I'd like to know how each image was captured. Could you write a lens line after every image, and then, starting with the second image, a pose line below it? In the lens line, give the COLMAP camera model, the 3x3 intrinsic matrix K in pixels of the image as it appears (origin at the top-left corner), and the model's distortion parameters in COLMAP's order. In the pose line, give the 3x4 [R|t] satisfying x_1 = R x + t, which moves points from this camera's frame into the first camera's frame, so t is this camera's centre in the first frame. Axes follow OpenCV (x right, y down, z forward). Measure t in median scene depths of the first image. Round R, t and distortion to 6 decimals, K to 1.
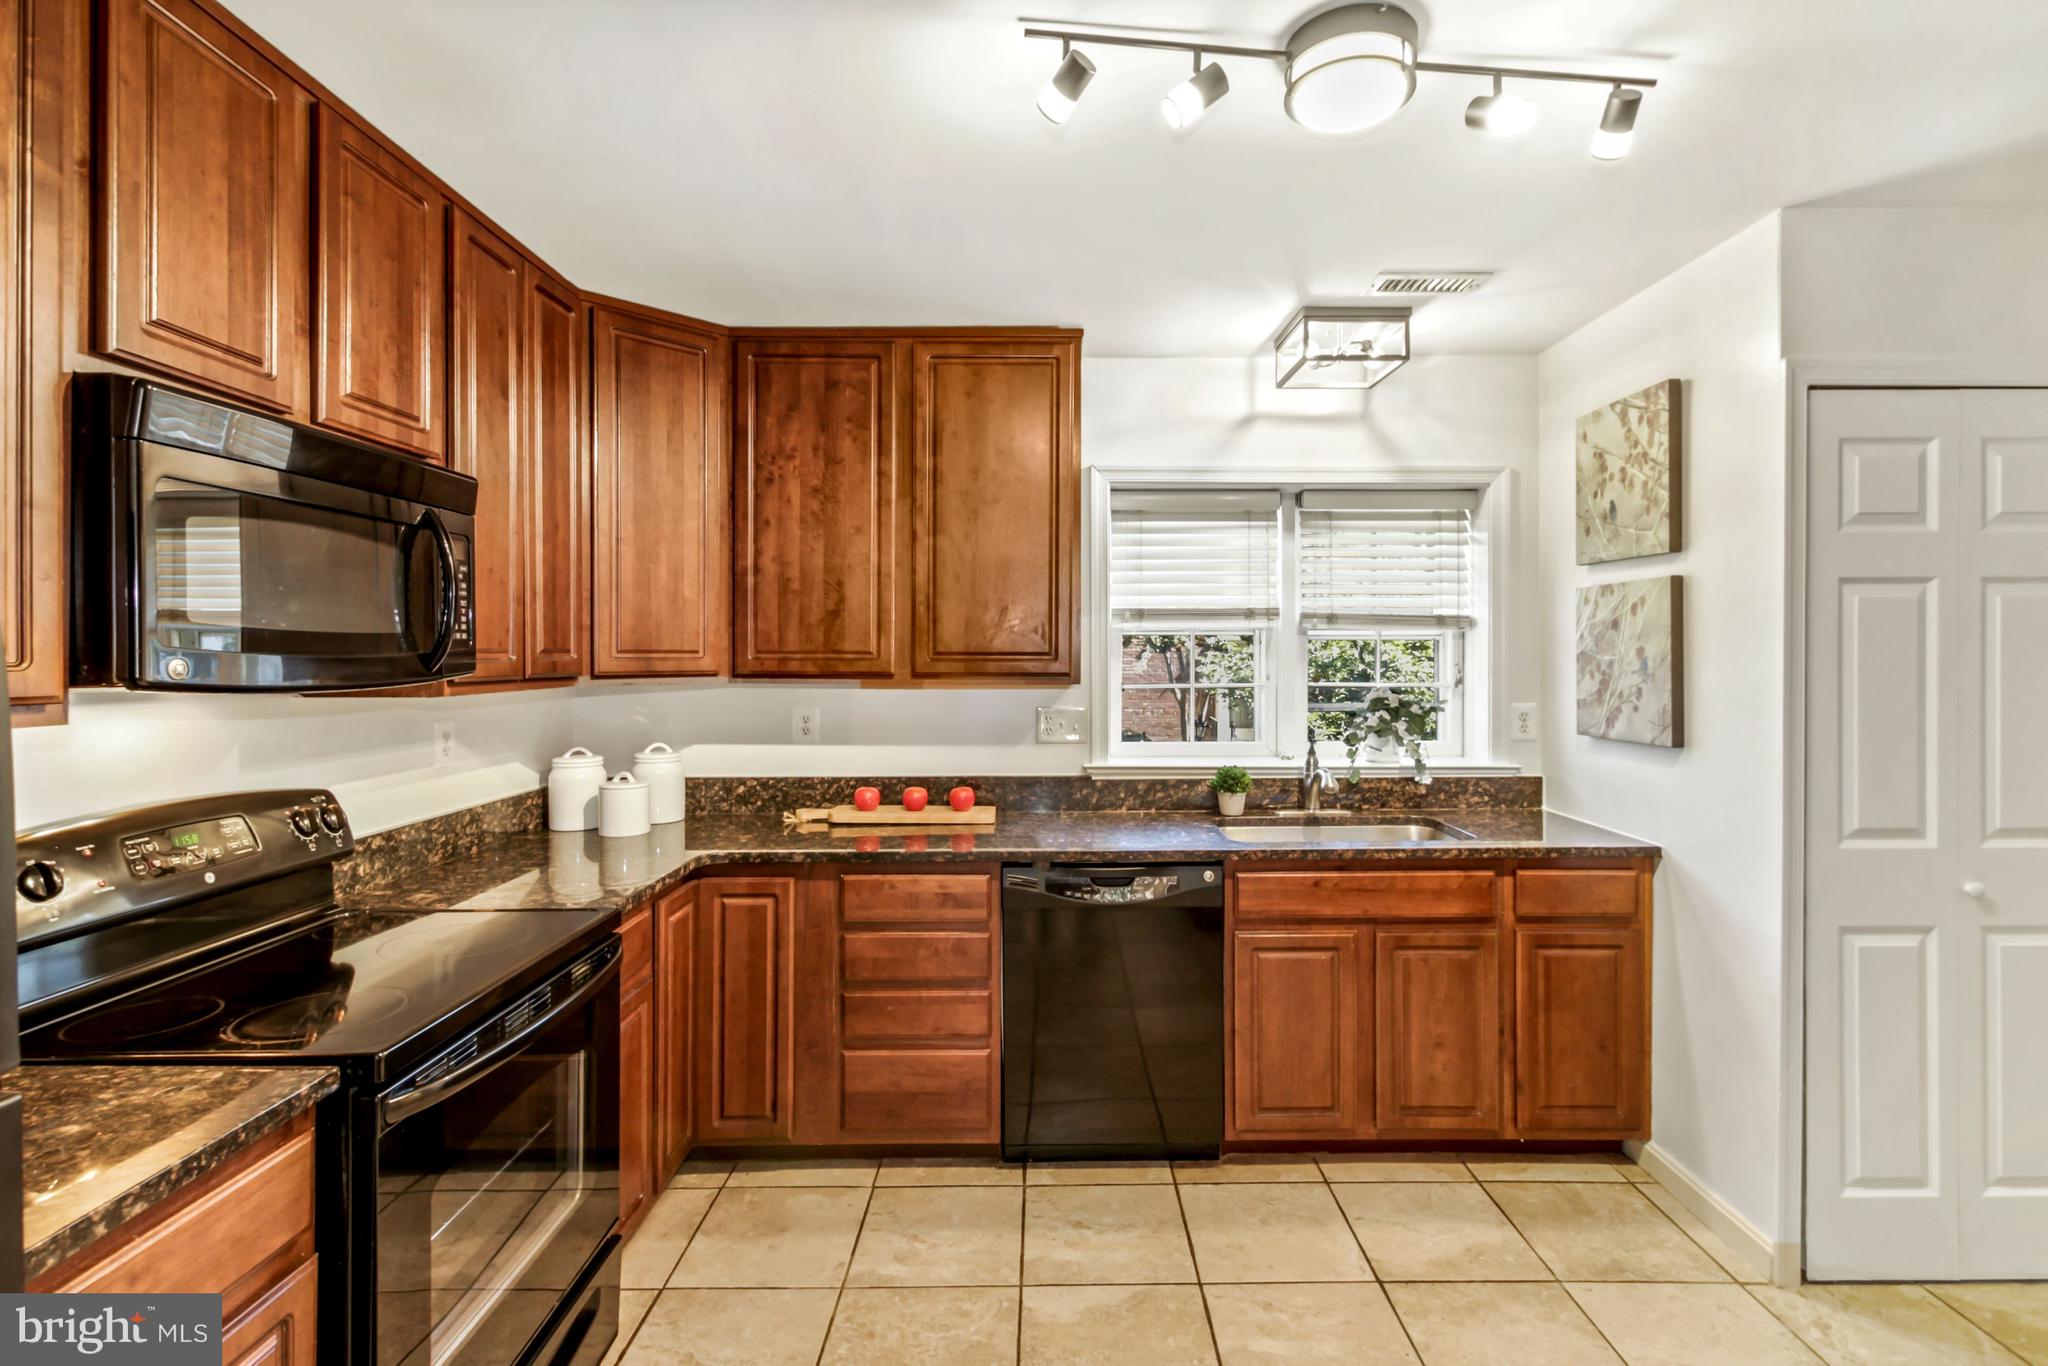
lens RADIAL K [[957.4, 0, 1077.2], [0, 957.4, 665.1], [0, 0, 1]] dist [0.003166, 0.000363]
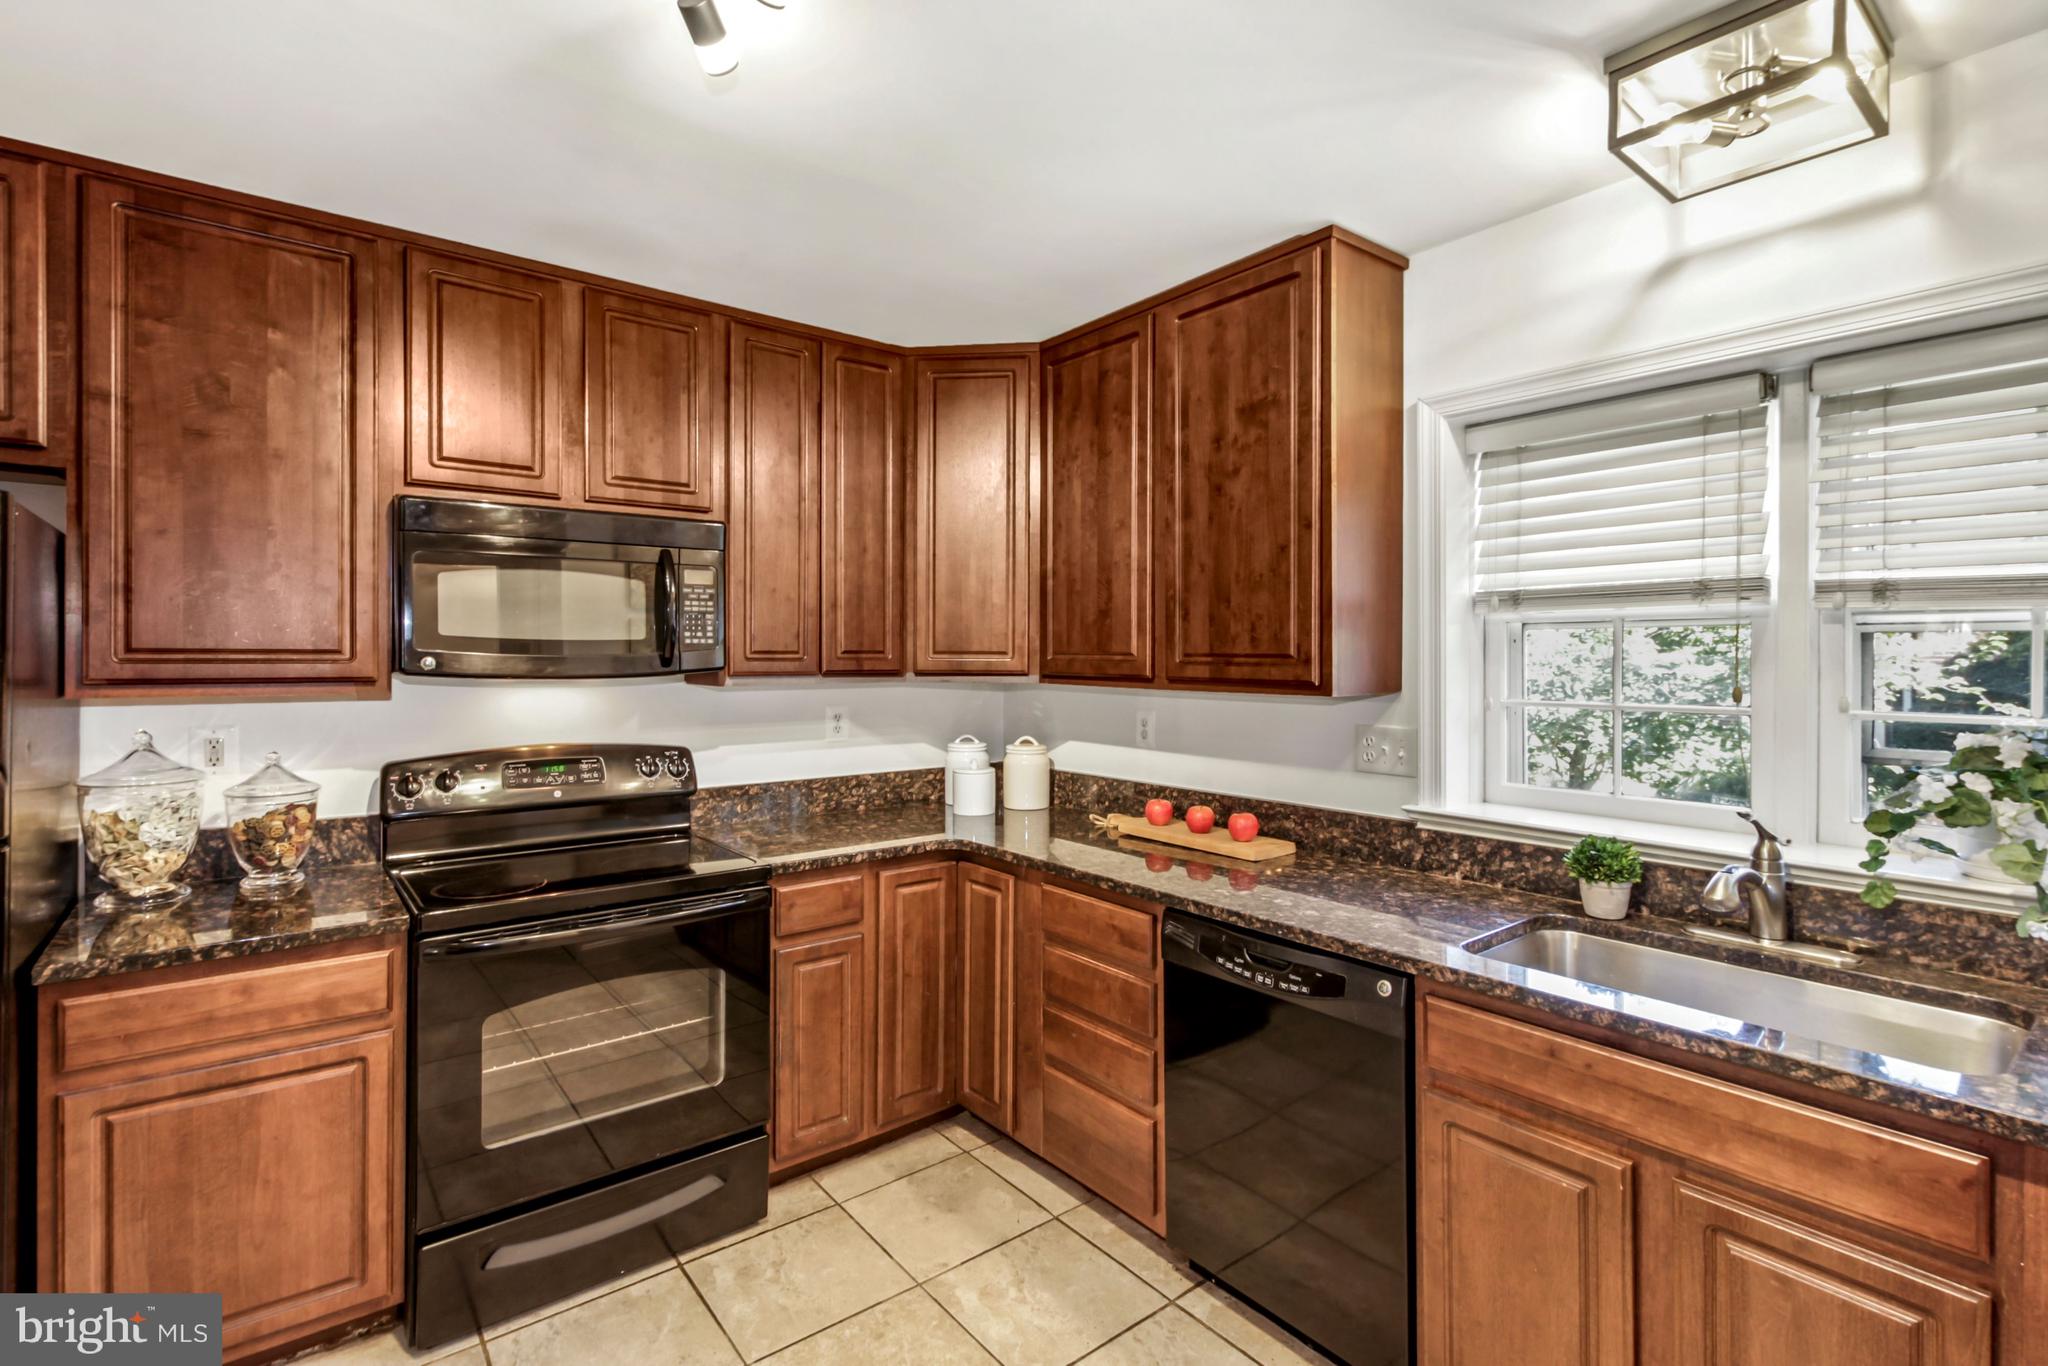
lens RADIAL K [[957.4, 0, 1024.0], [0, 957.4, 663.7], [0, 0, 1]] dist [0.003166, 0.000363]
pose [[0.612588, 0.009679, -0.790343, 0.457349], [-0.011280, 0.999930, 0.003504, -0.005596], [0.790322, 0.006769, 0.612655, 0.348249]]
